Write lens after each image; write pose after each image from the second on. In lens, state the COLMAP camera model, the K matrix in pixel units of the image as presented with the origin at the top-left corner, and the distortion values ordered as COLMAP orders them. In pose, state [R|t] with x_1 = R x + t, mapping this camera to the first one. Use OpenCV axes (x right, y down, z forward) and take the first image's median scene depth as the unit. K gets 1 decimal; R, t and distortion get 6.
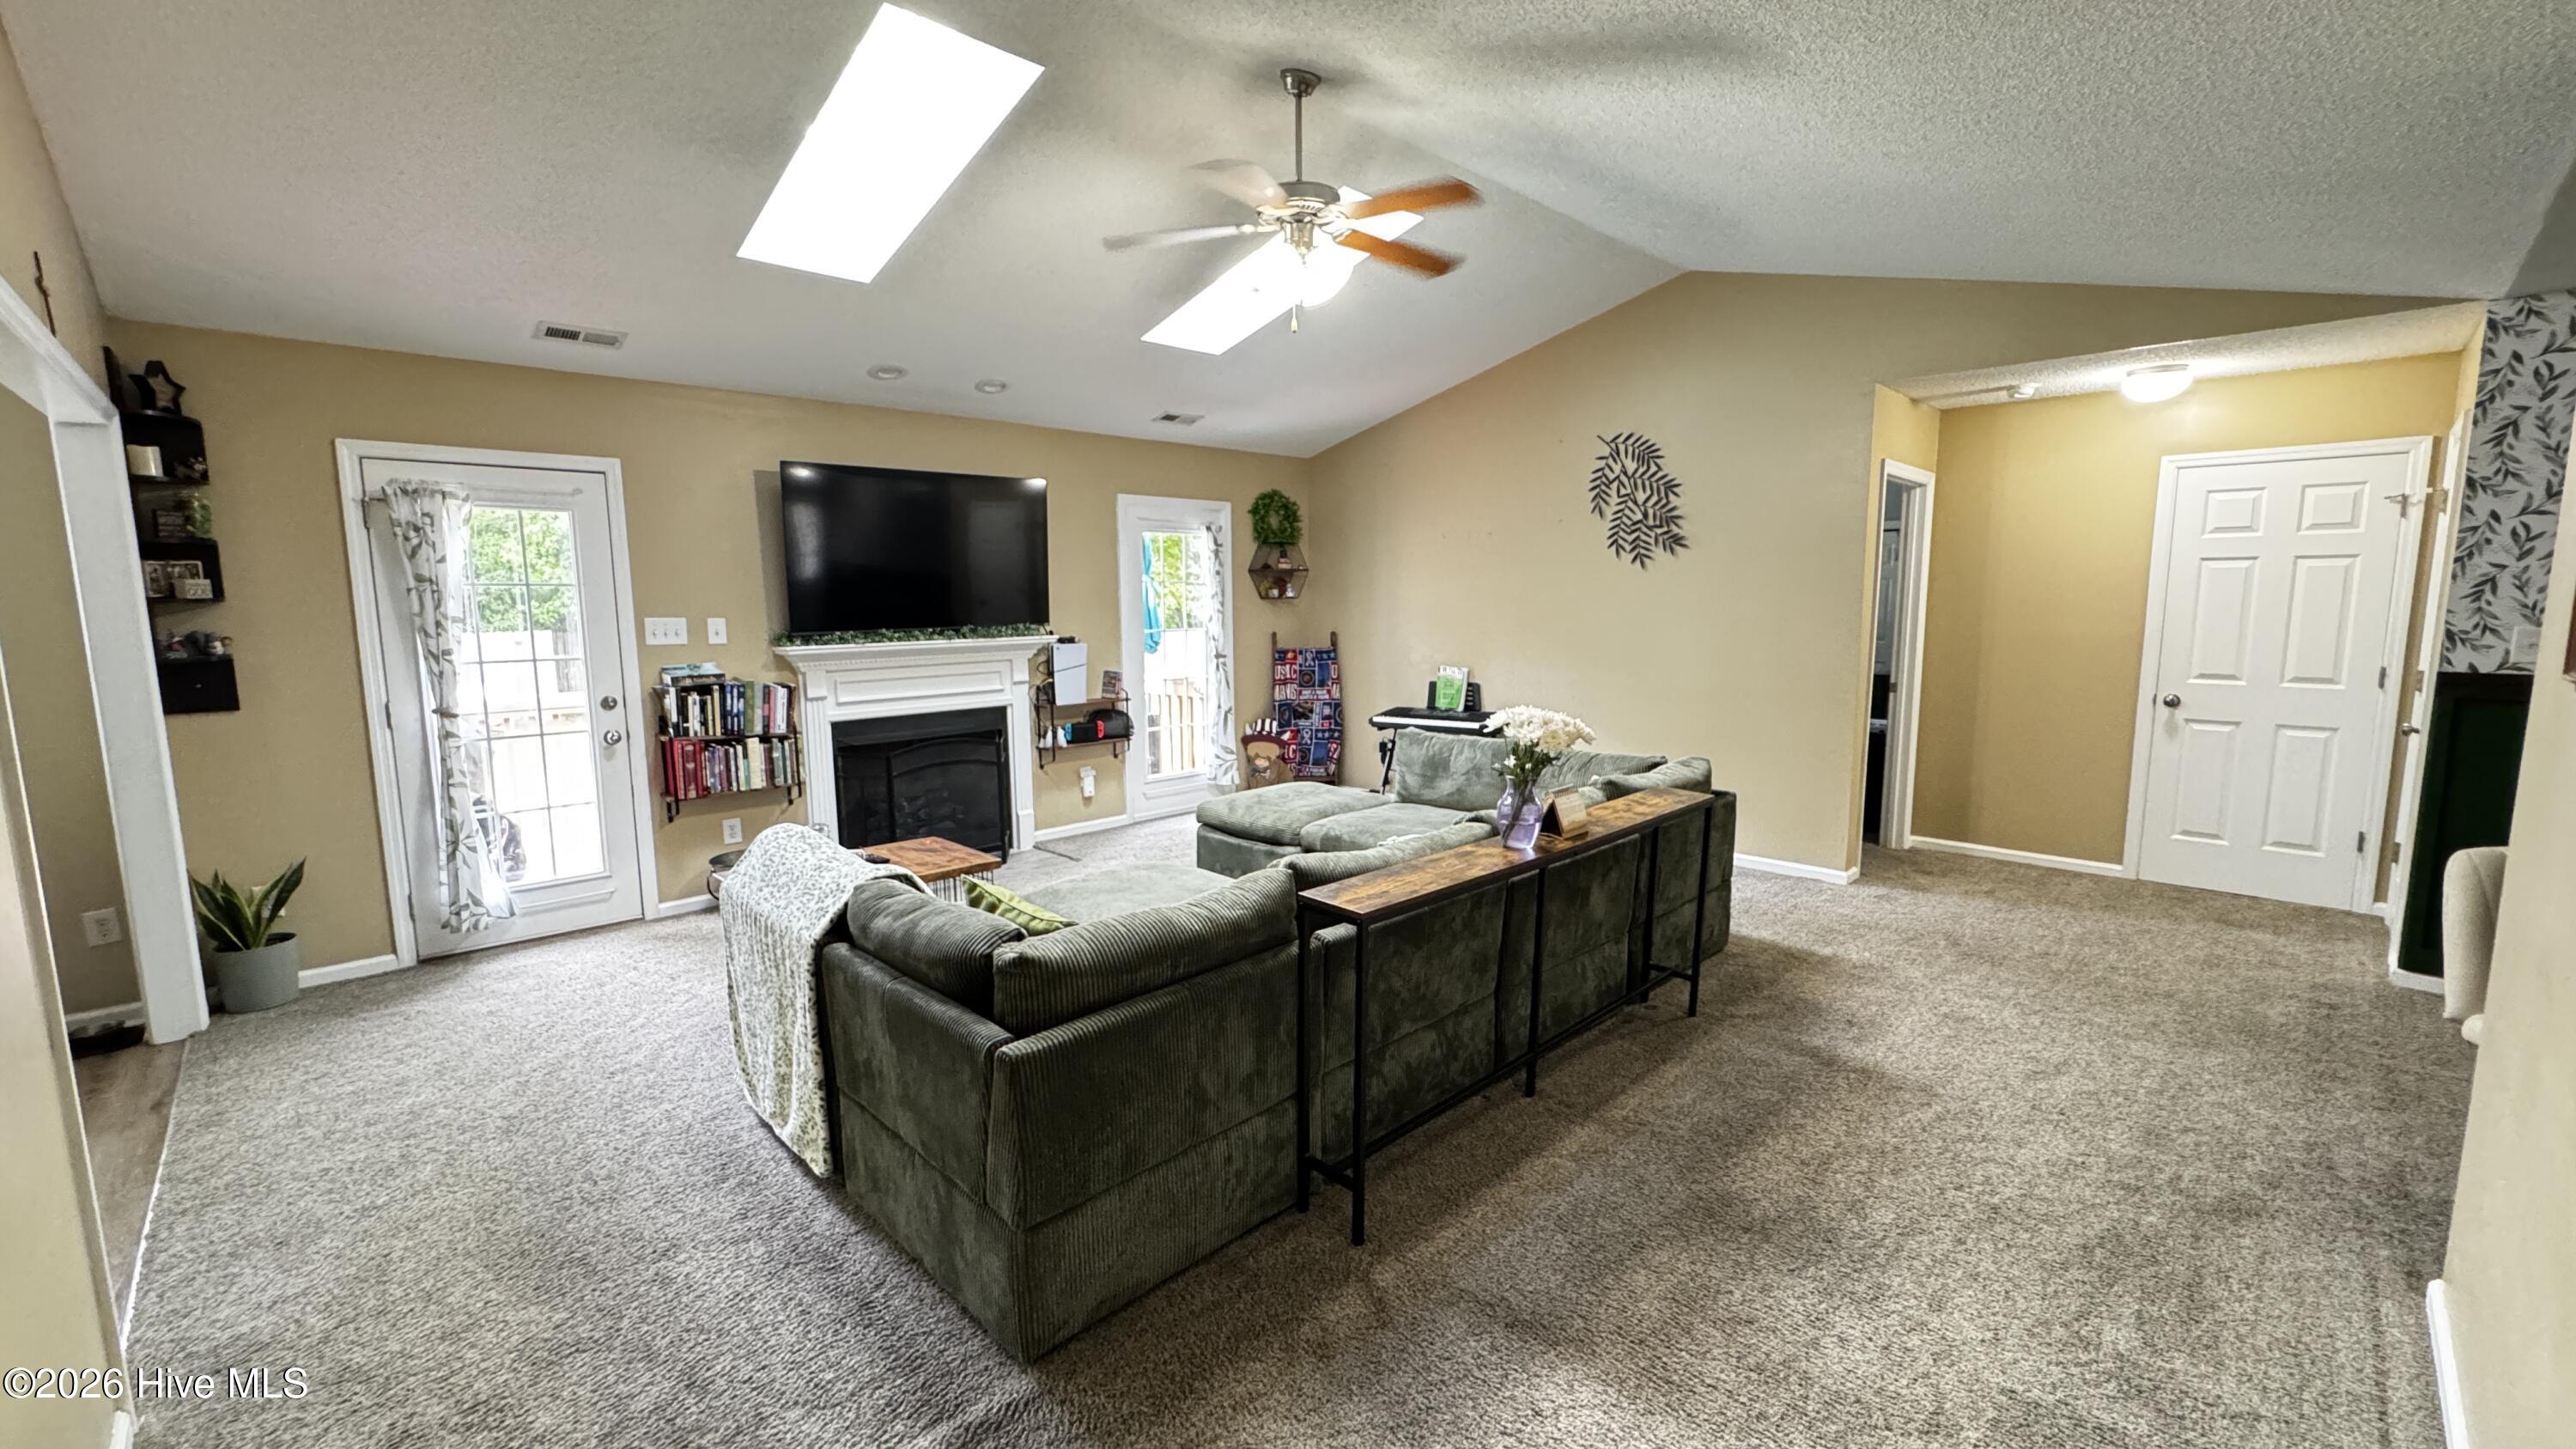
lens RADIAL K [[1026.0, 0, 1302.5], [0, 1026.0, 709.3], [0, 0, 1]] dist [-0.003188, 0.000742]
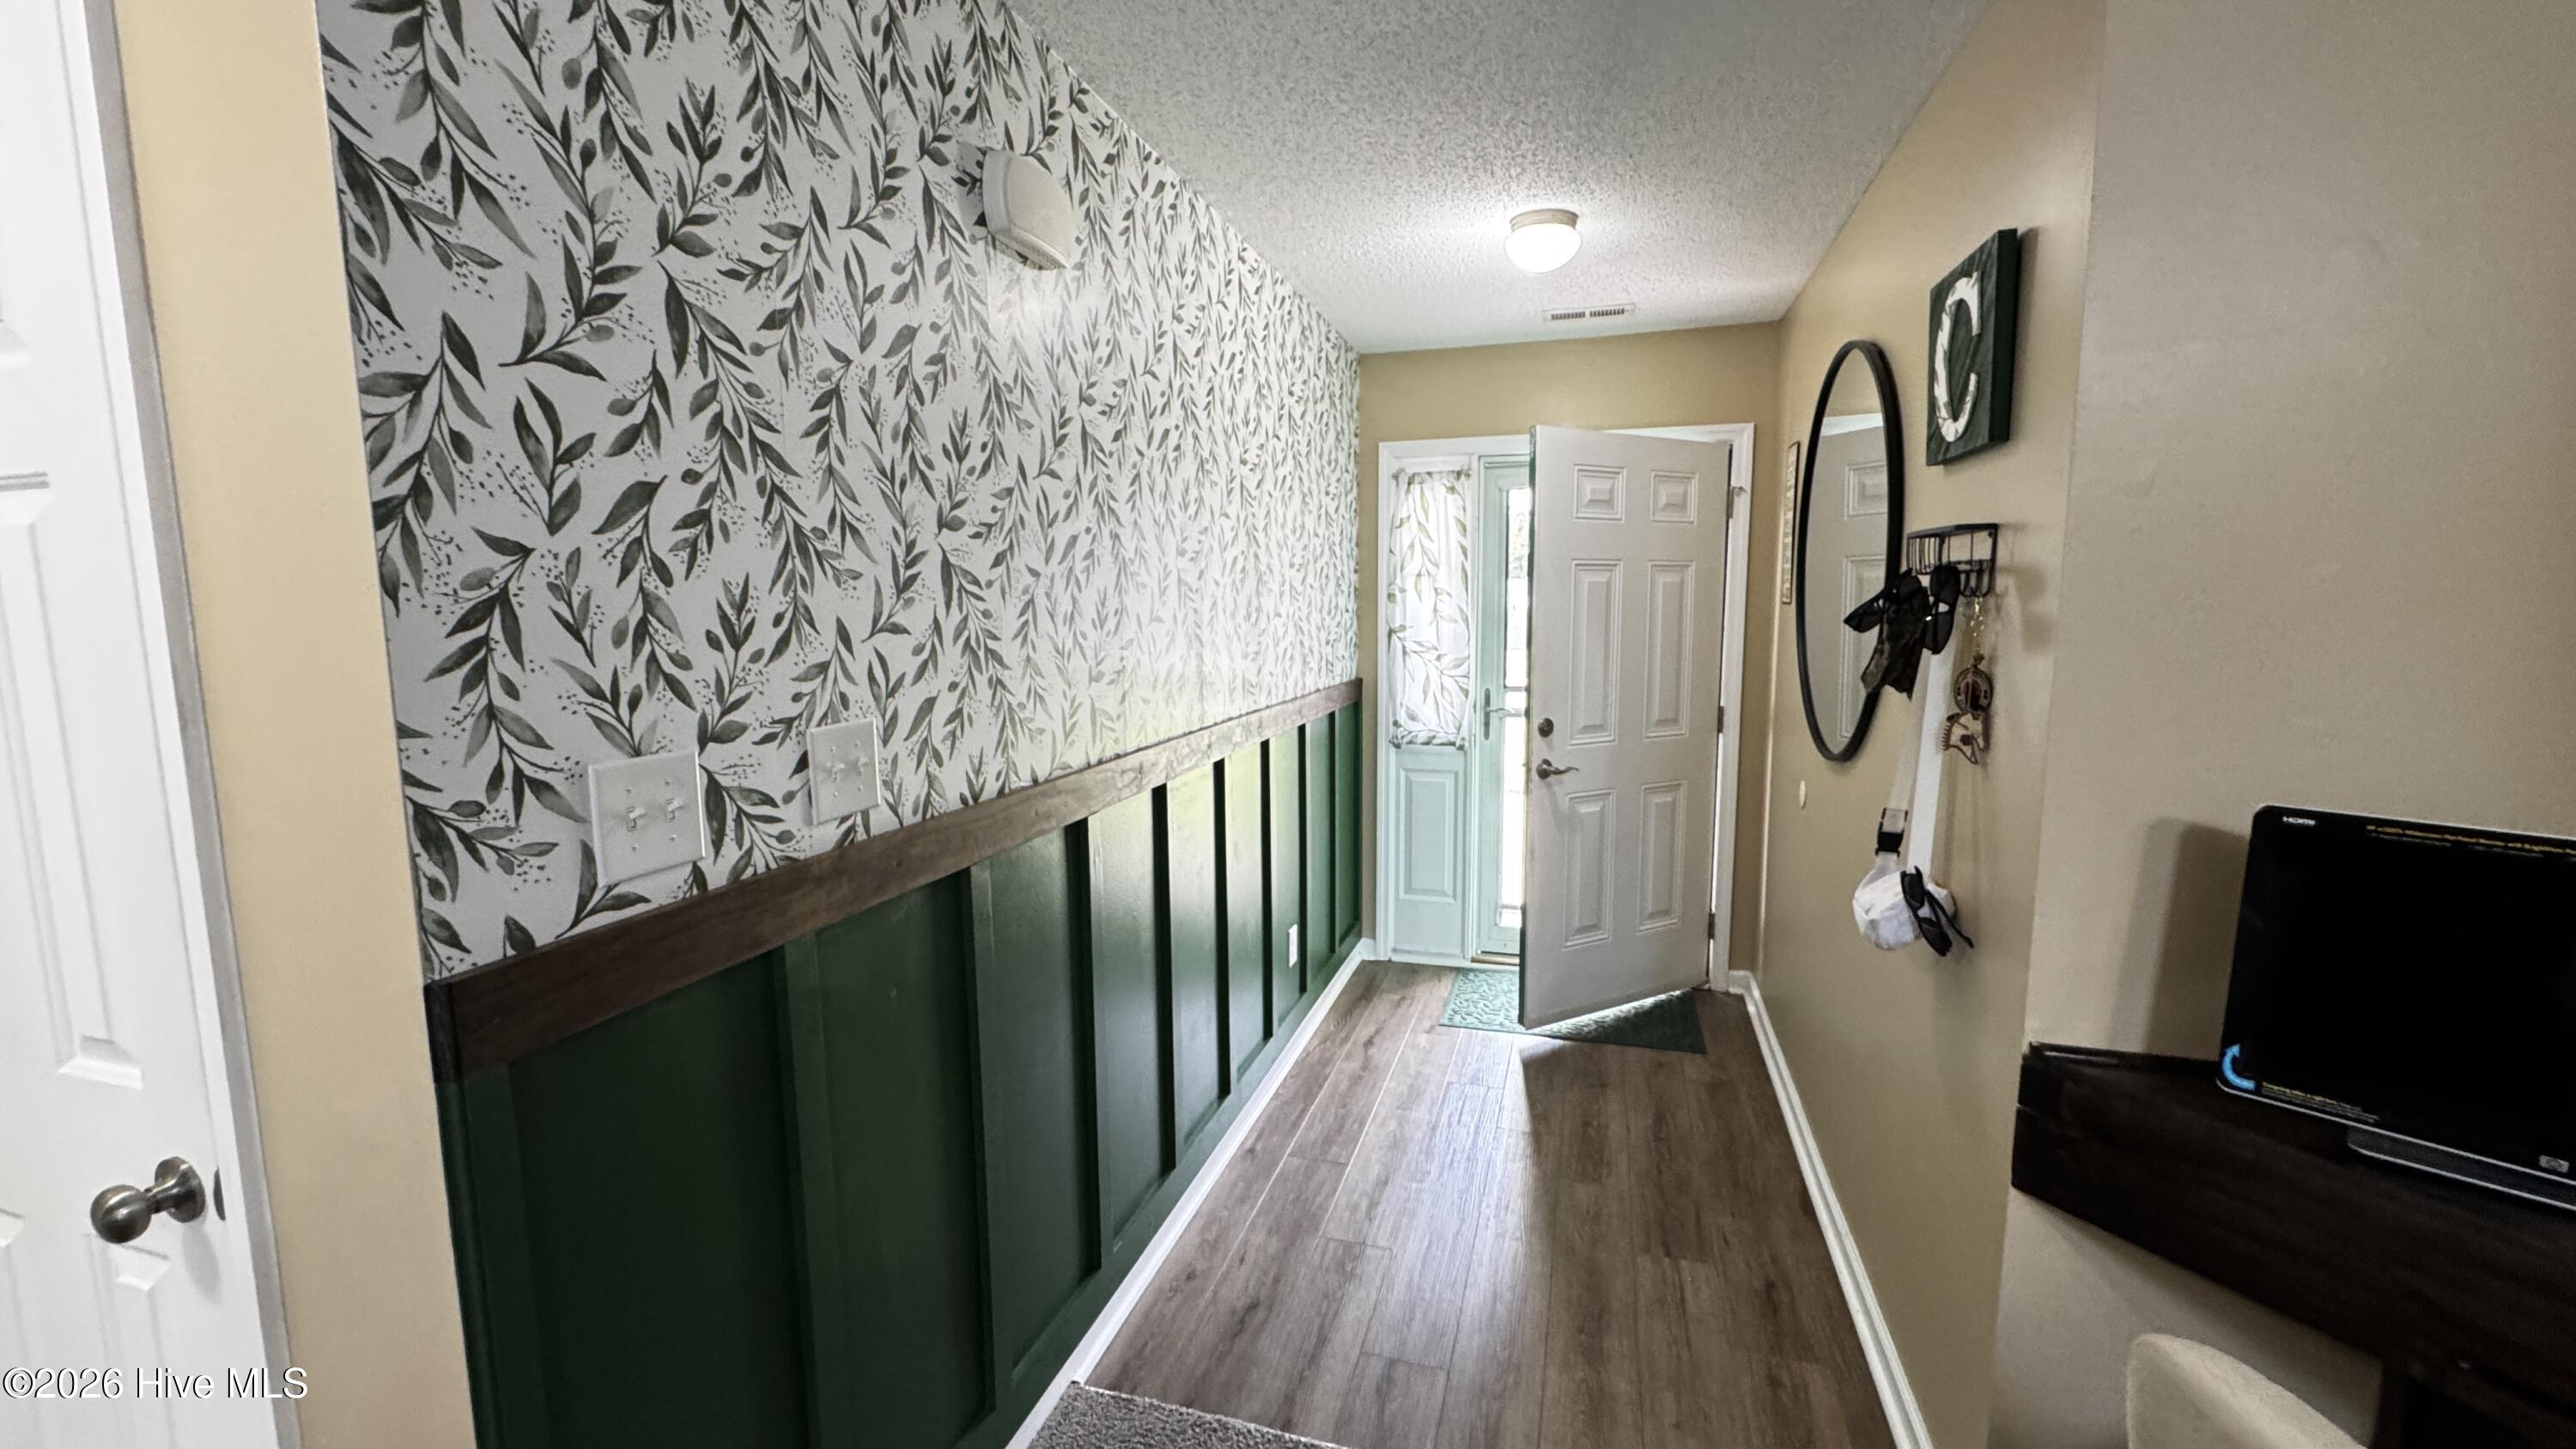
lens RADIAL K [[1026.0, 0, 1291.3], [0, 1026.0, 734.2], [0, 0, 1]] dist [-0.003188, 0.000742]
pose [[-0.478867, -0.098765, 0.872314, 0.832941], [0.117162, 0.977573, 0.175000, -0.114857], [-0.870034, 0.186004, -0.456556, 0.947008]]
